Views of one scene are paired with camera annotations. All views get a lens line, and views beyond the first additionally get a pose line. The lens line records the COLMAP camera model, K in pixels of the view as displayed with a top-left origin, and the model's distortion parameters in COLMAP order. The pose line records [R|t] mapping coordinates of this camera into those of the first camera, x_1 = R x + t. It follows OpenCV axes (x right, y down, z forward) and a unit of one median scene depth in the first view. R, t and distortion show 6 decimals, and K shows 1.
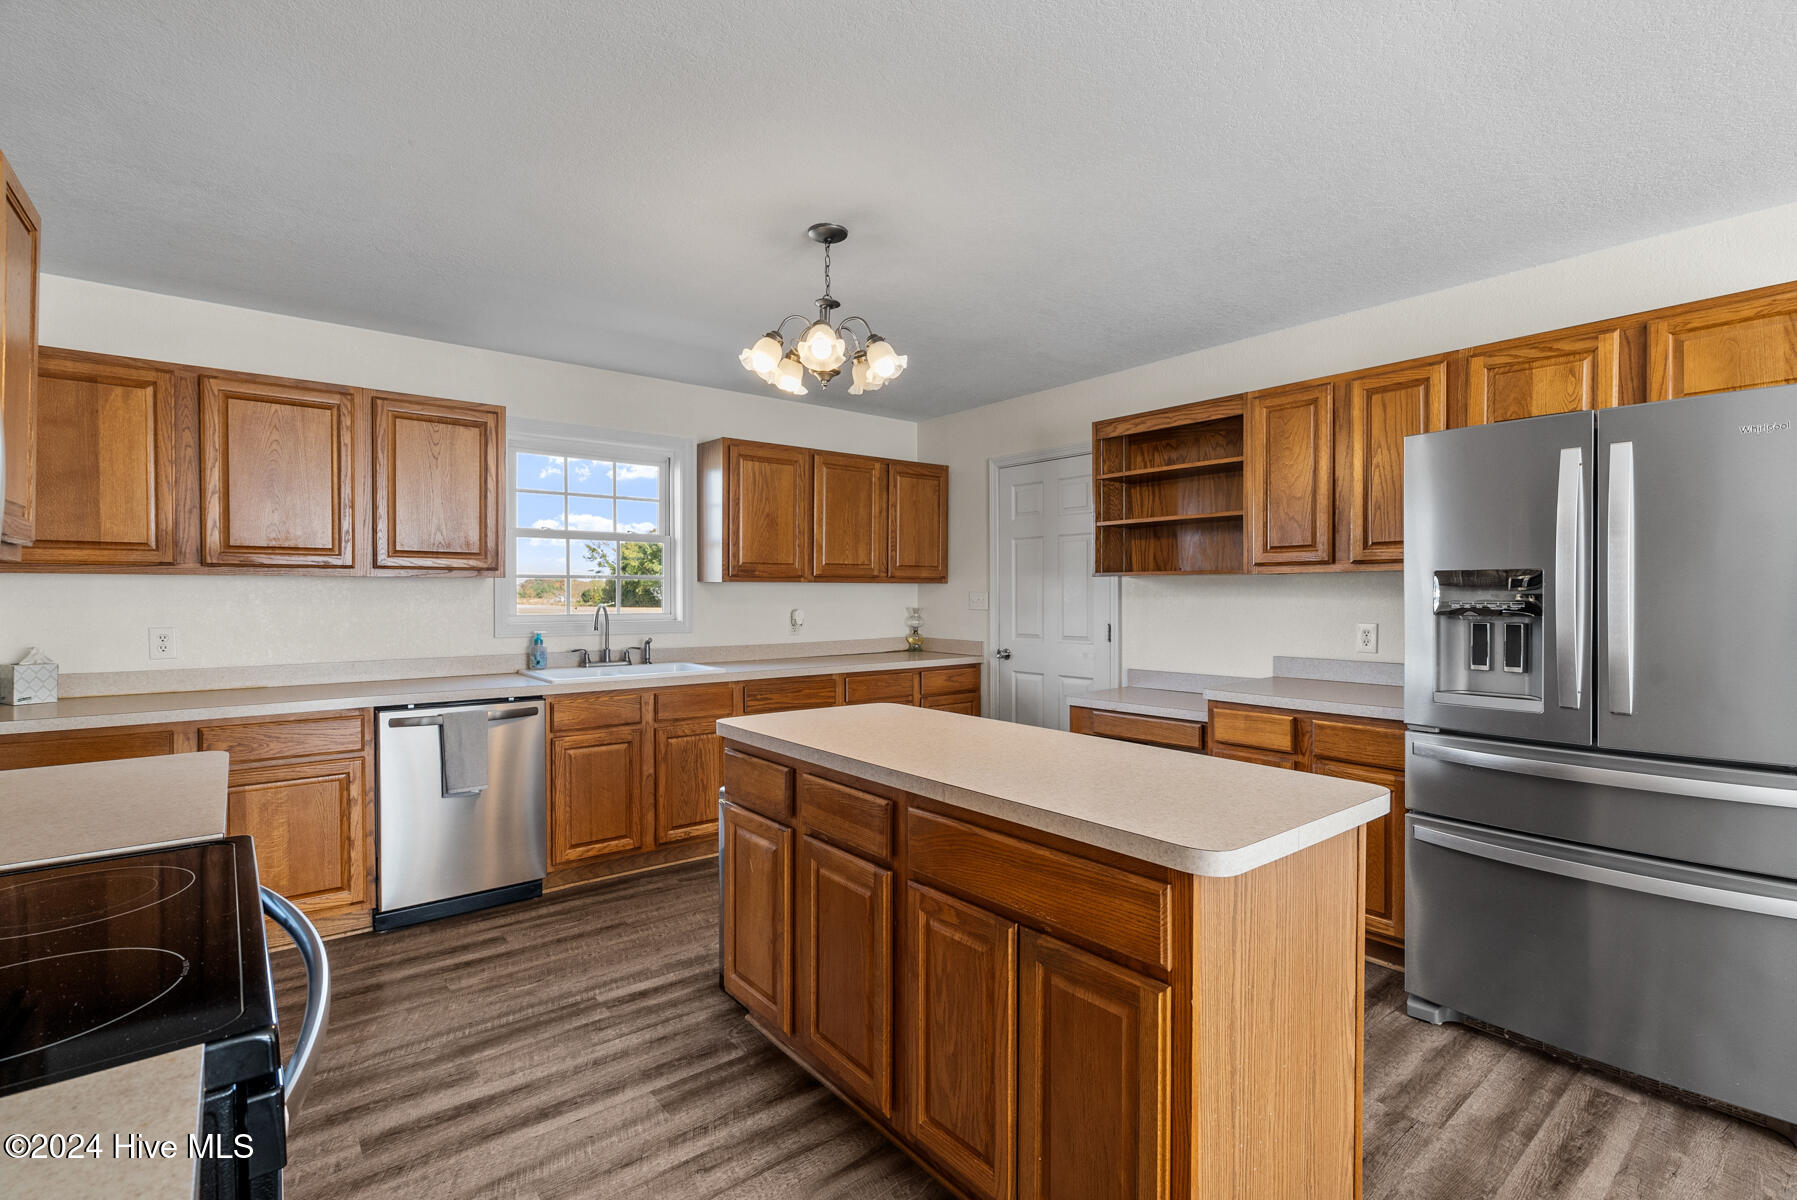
lens RADIAL K [[822.3, 0, 907.7], [0, 822.3, 596.2], [0, 0, 1]] dist [0.000029, 0.000358]
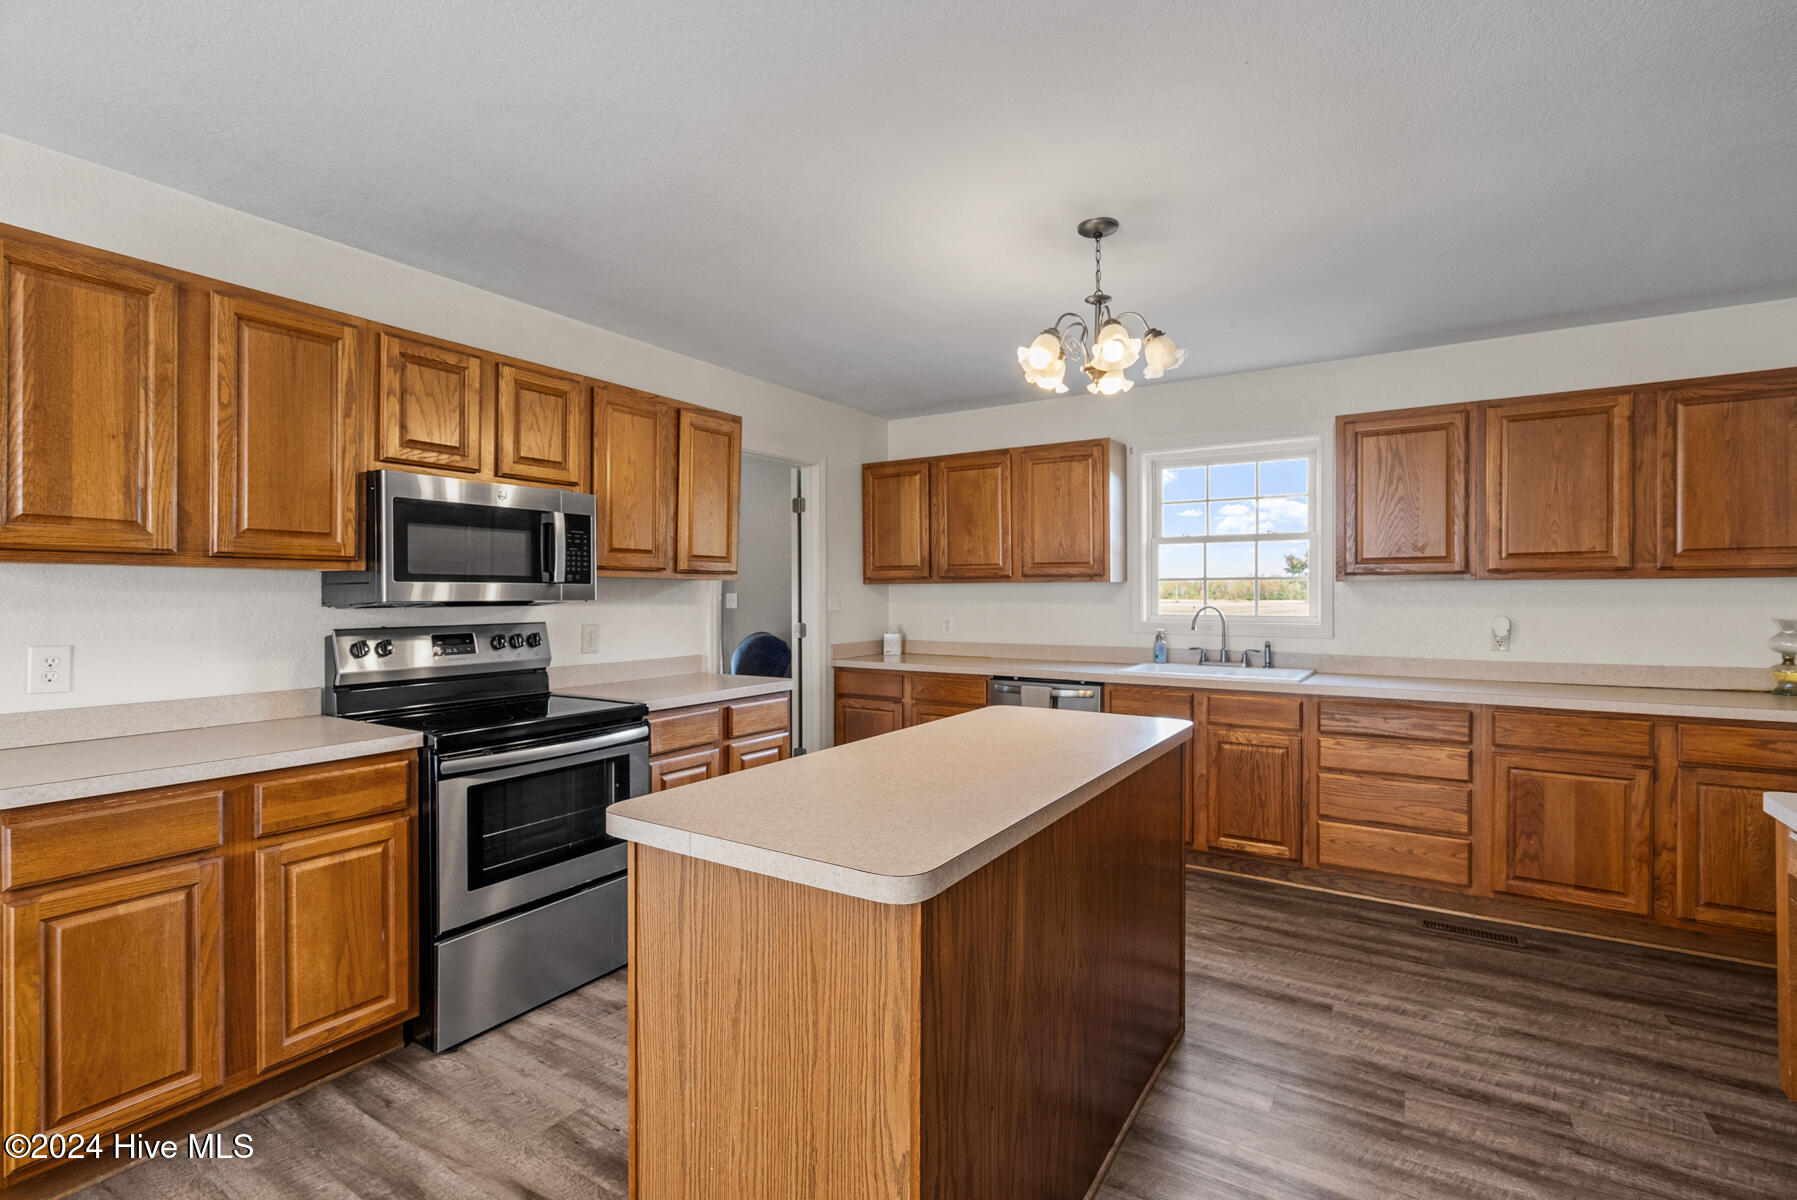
lens RADIAL K [[822.3, 0, 914.4], [0, 822.3, 594.5], [0, 0, 1]] dist [0.000029, 0.000358]
pose [[0.330913, 0.001672, -0.943660, 0.574666], [-0.001247, 0.999998, 0.001334, -0.005727], [0.943660, 0.000736, 0.330915, 0.366654]]
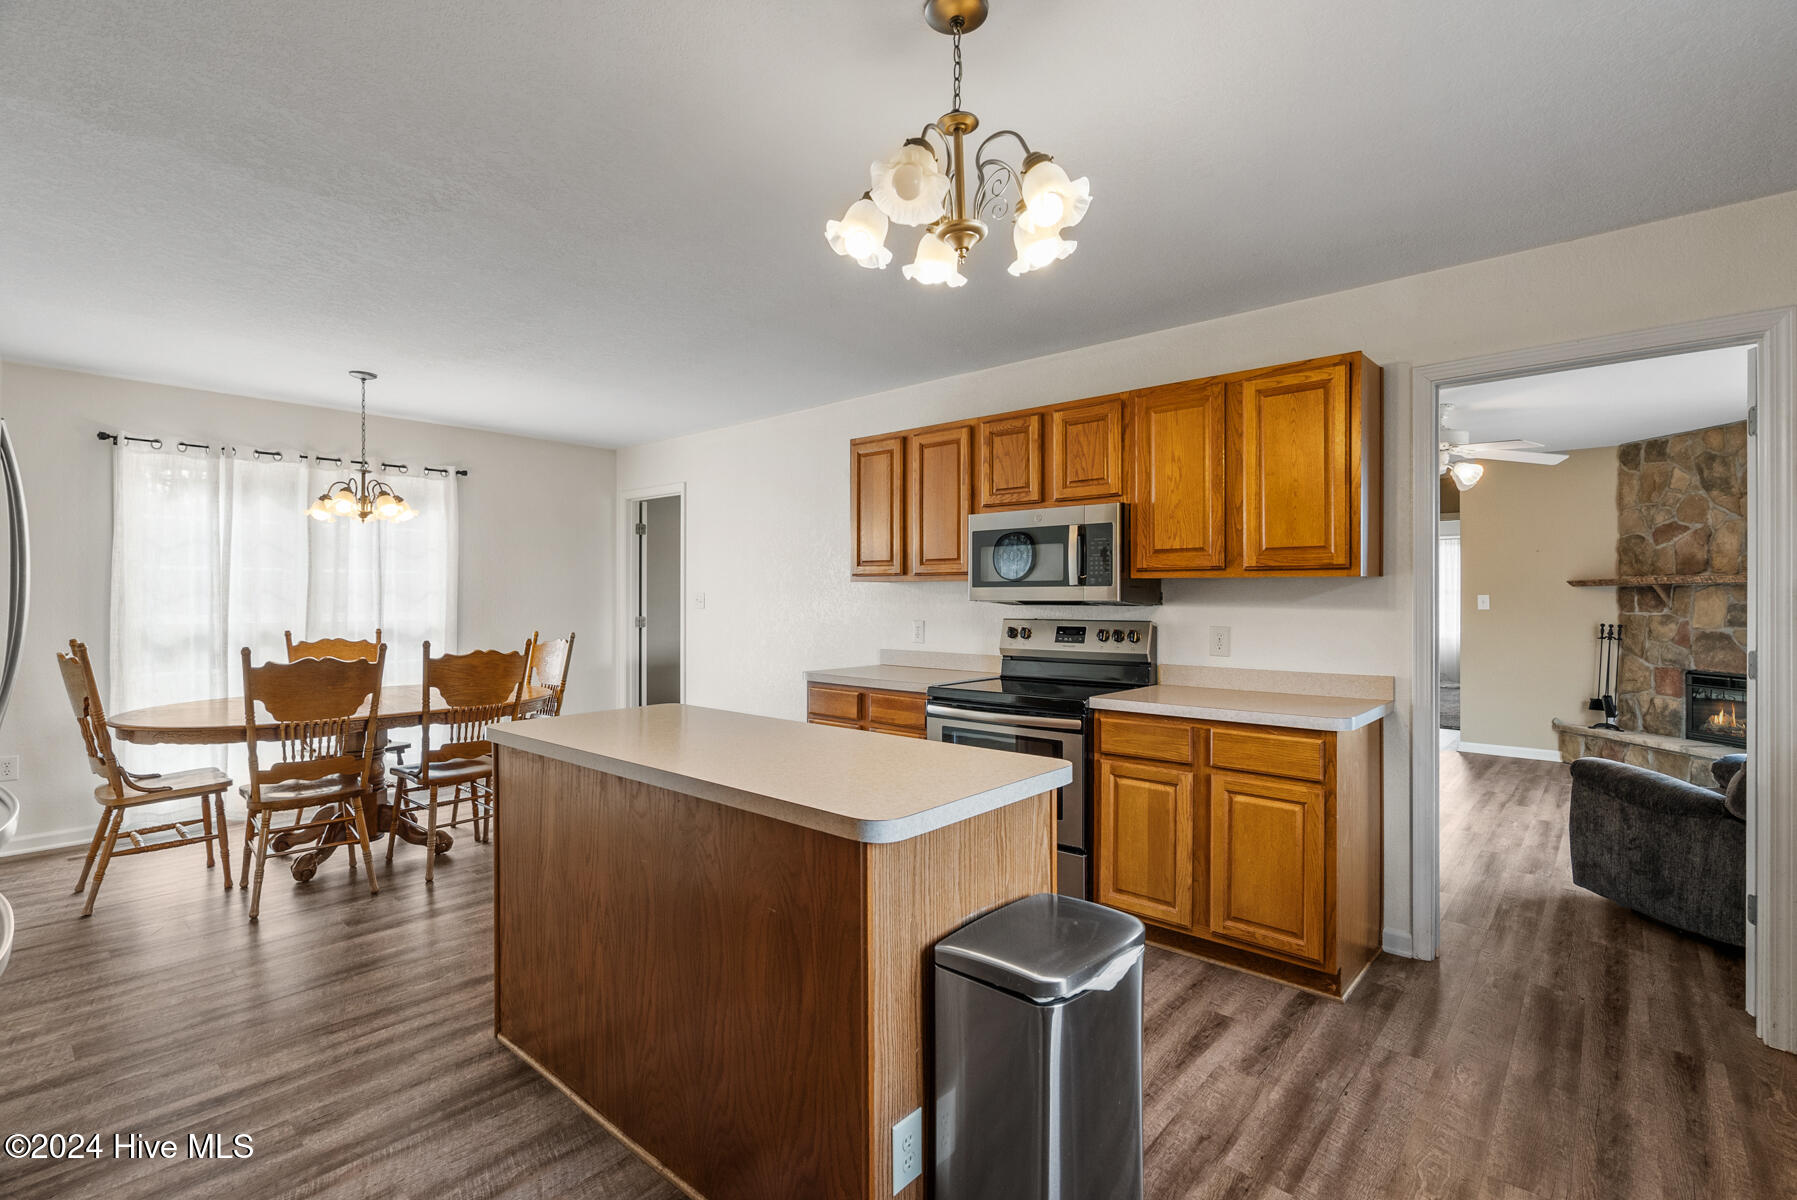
lens RADIAL K [[822.3, 0, 910.3], [0, 822.3, 602.0], [0, 0, 1]] dist [0.000029, 0.000358]
pose [[-0.985741, -0.001055, -0.168264, 0.030769], [-0.001694, 0.999992, 0.003658, 0.000334], [0.168259, 0.003891, -0.985735, 1.209939]]
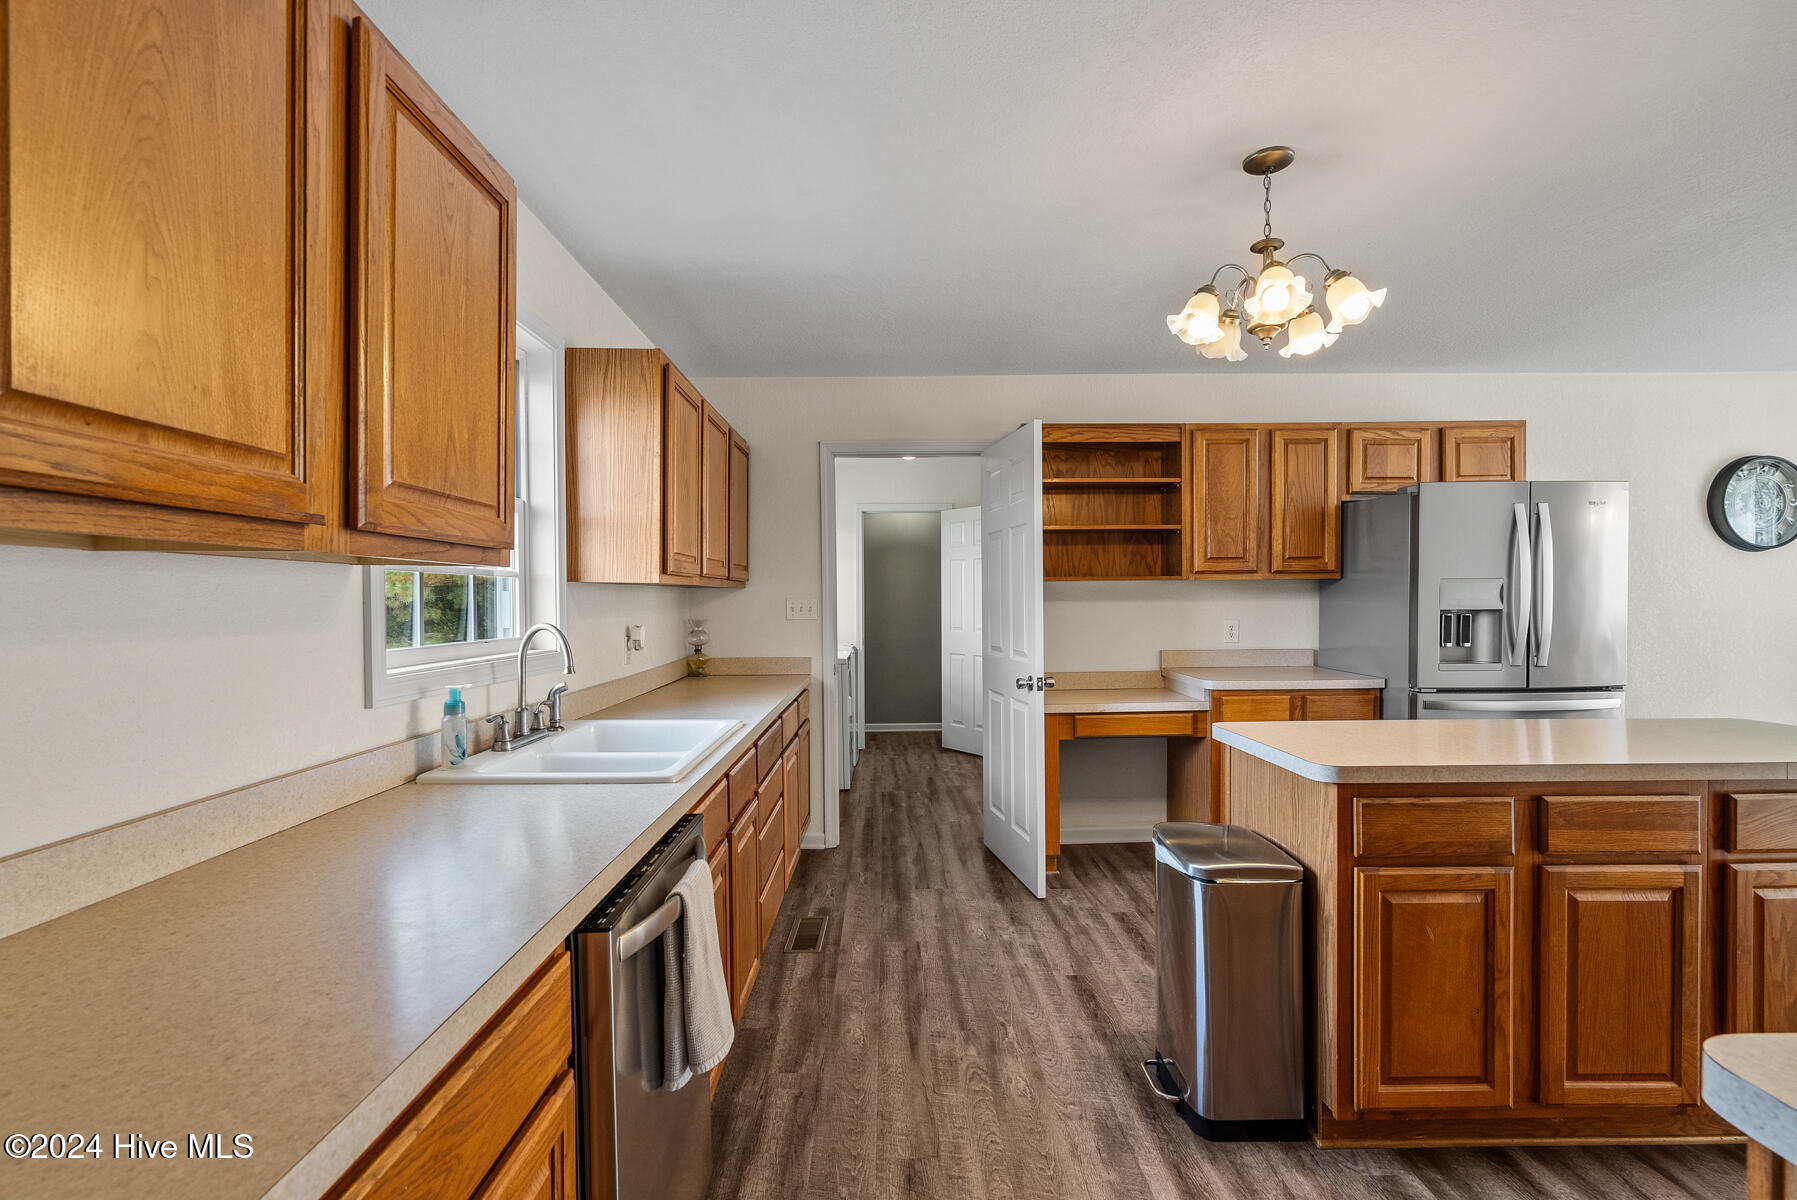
lens RADIAL K [[822.3, 0, 900.6], [0, 822.3, 603.3], [0, 0, 1]] dist [0.000029, 0.000358]
pose [[0.622037, -0.008863, 0.782937, -0.754668], [0.010616, 0.999939, 0.002885, -0.002024], [-0.782916, 0.006517, 0.622094, 0.598418]]
